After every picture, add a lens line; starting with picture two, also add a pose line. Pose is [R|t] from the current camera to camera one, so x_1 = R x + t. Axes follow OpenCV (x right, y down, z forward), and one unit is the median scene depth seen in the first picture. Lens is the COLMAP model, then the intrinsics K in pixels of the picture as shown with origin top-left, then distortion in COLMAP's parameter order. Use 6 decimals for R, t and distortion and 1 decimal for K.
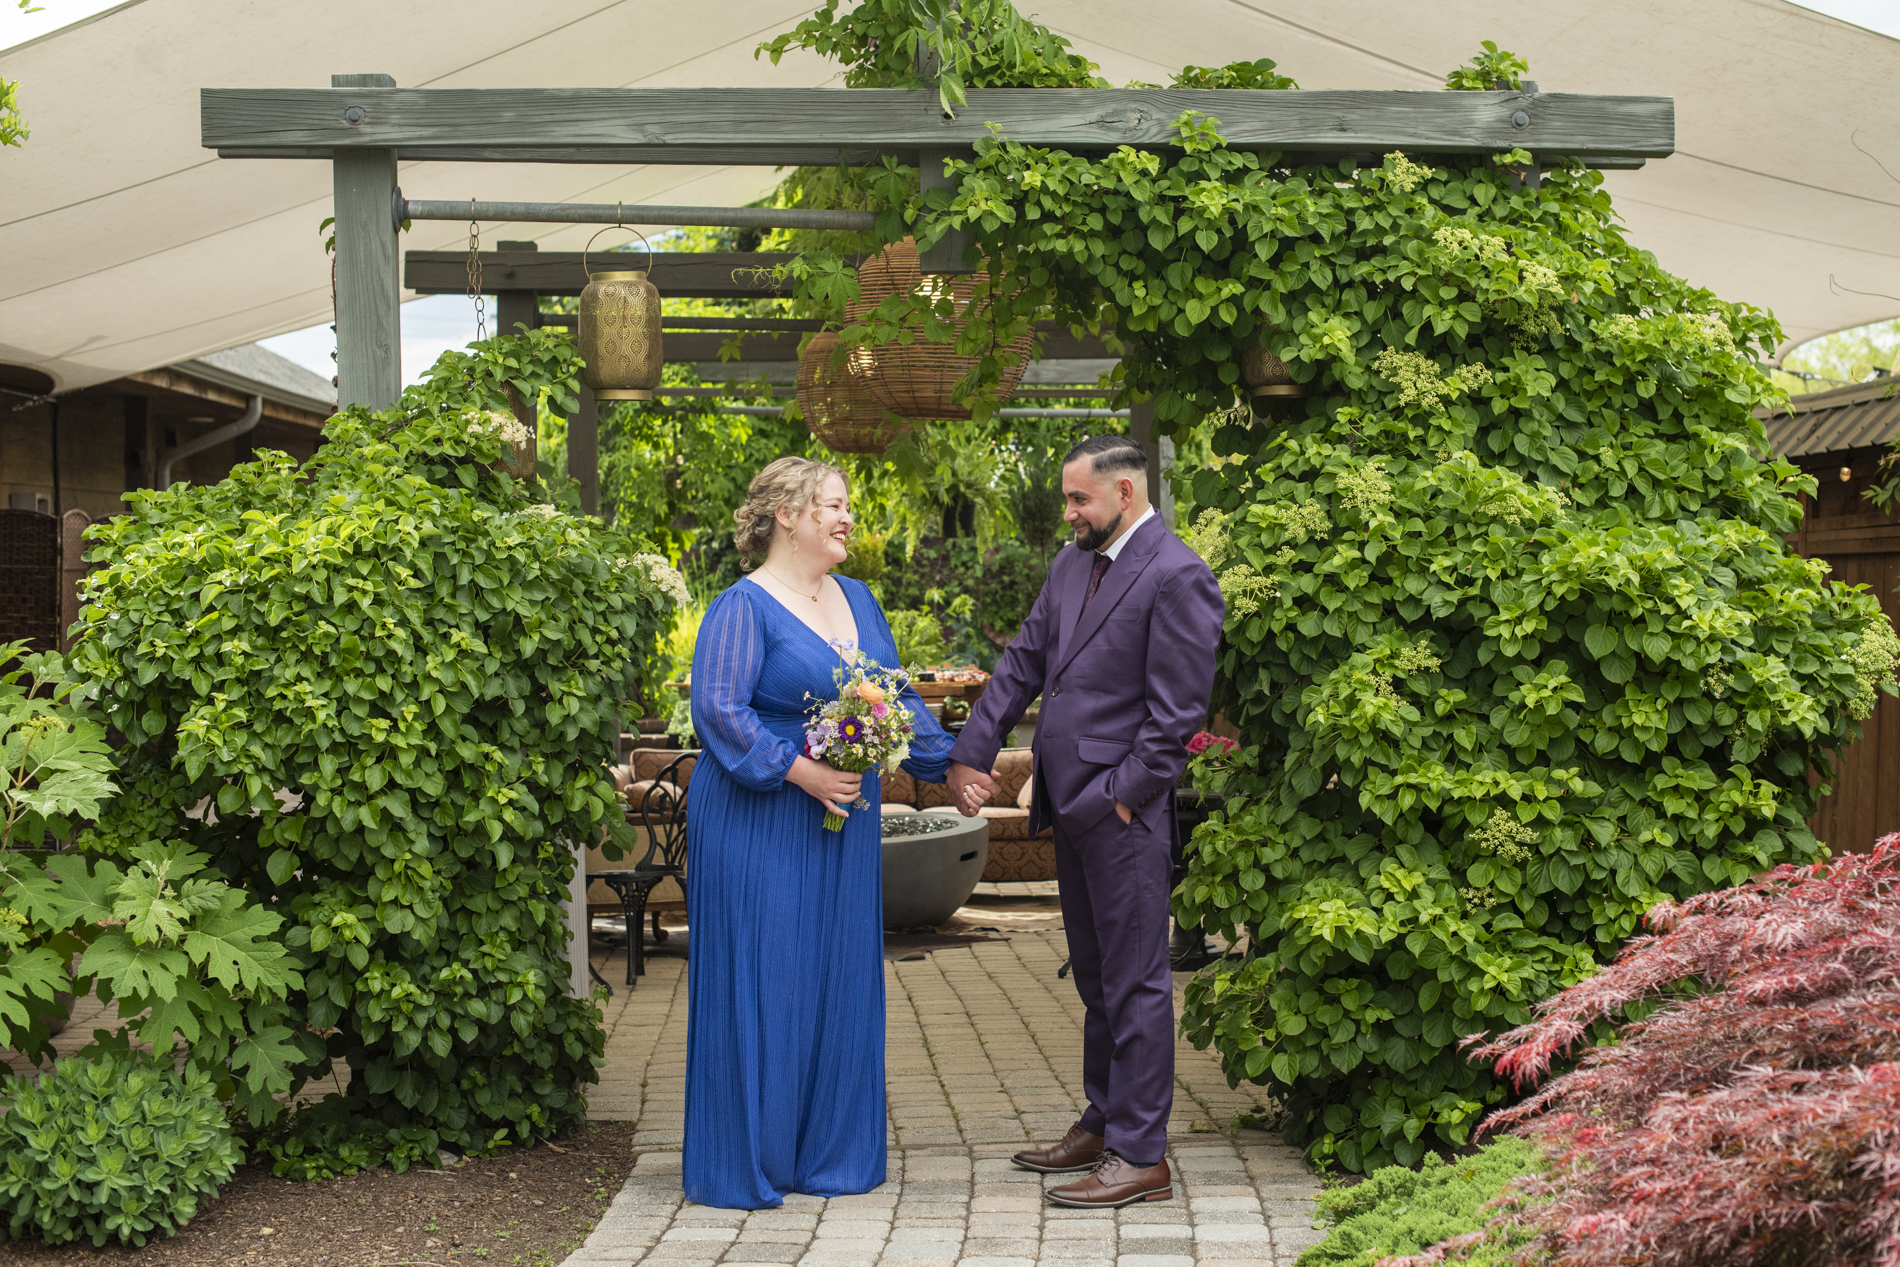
lens RADIAL K [[2810.8, 0, 1121.3], [0, 2810.8, 748.5], [0, 0, 1]] dist [-0.123135, 0.006449]
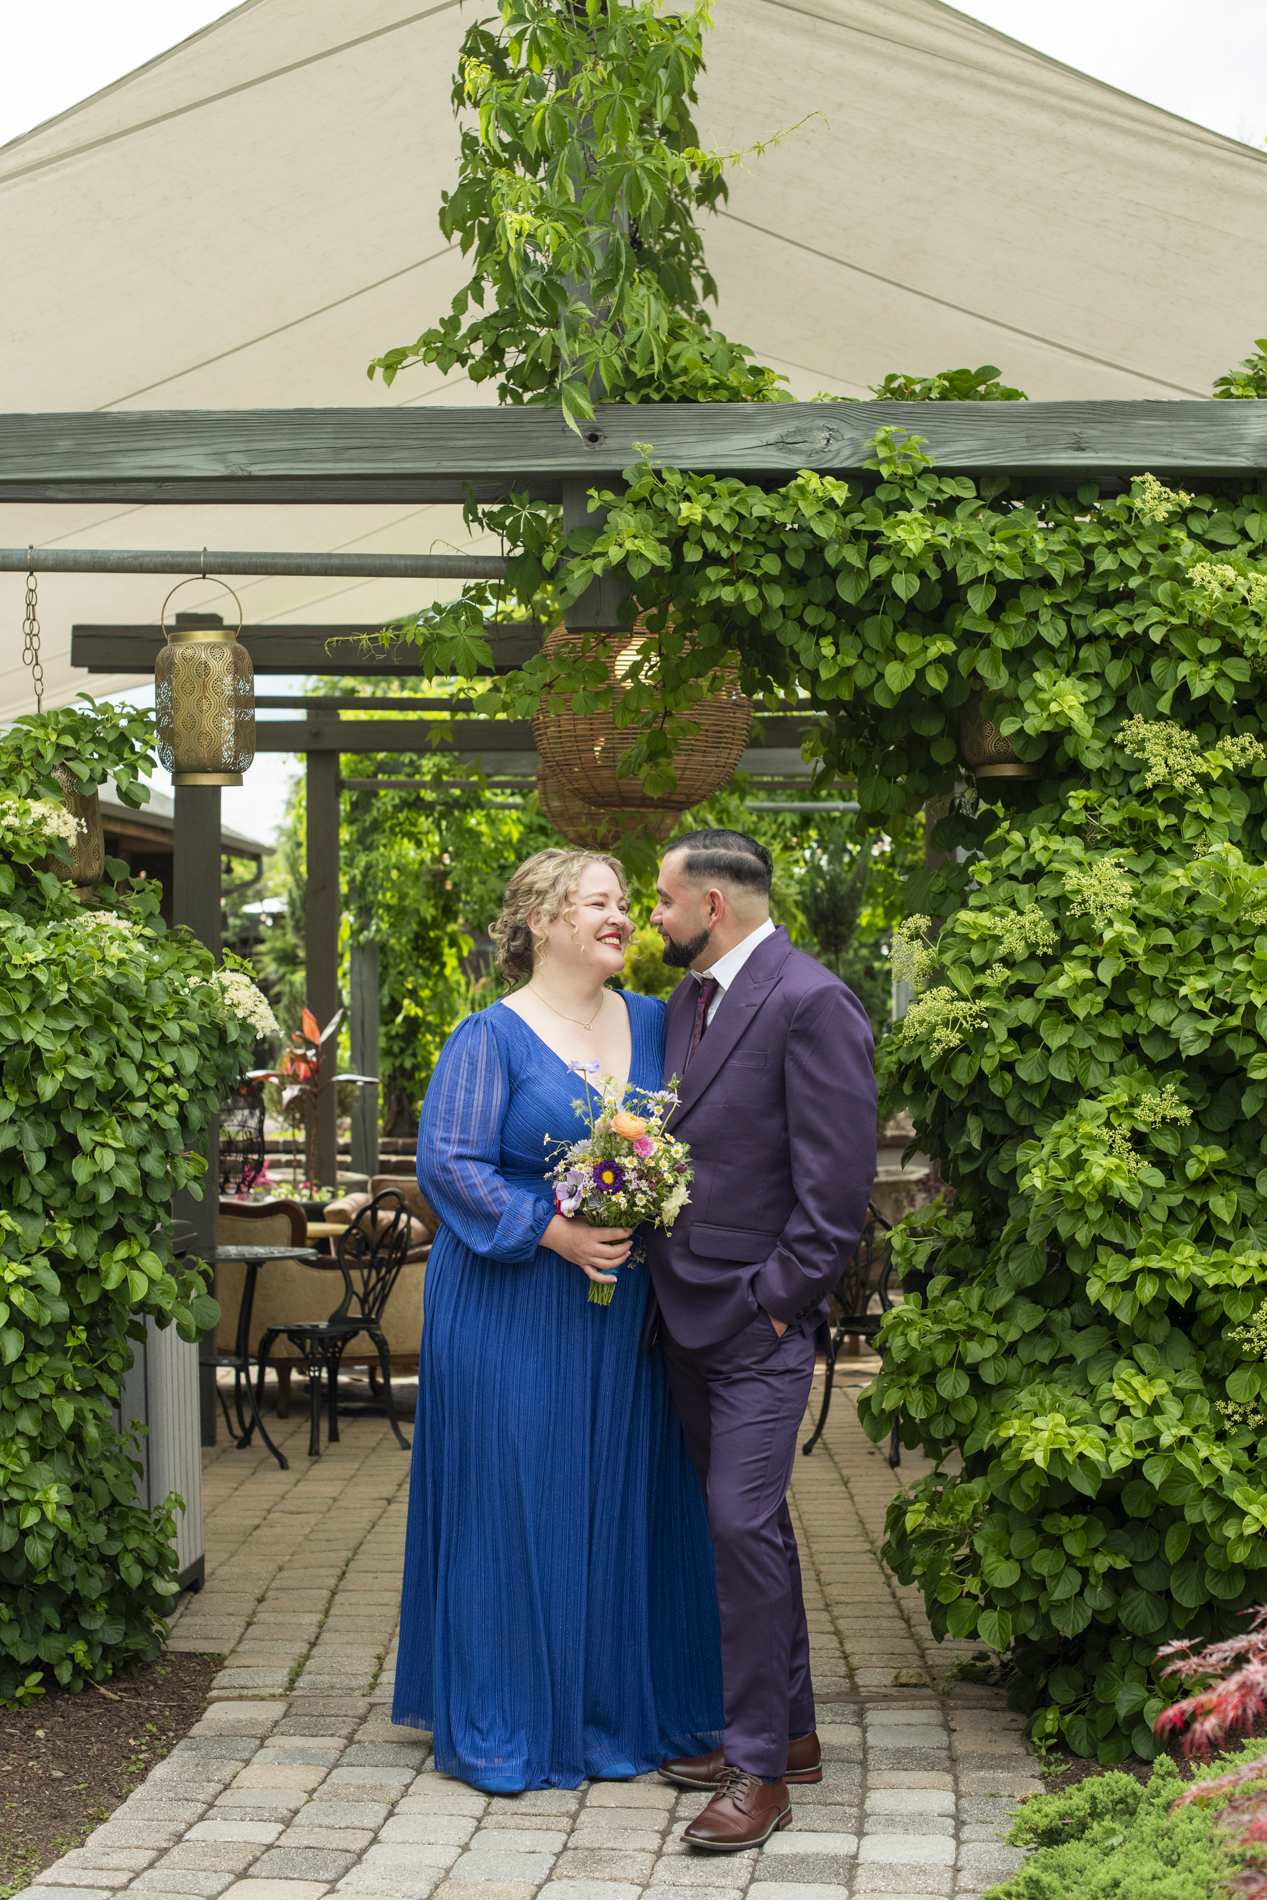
lens RADIAL K [[2897.1, 0, 691.6], [0, 2897.1, 1015.8], [0, 0, 1]] dist [-0.110072, 0.035392]
pose [[0.994951, 0.002154, -0.100340, 0.053008], [-0.007030, 0.998810, -0.048269, -0.016776], [0.100117, 0.048731, 0.993782, 0.172550]]
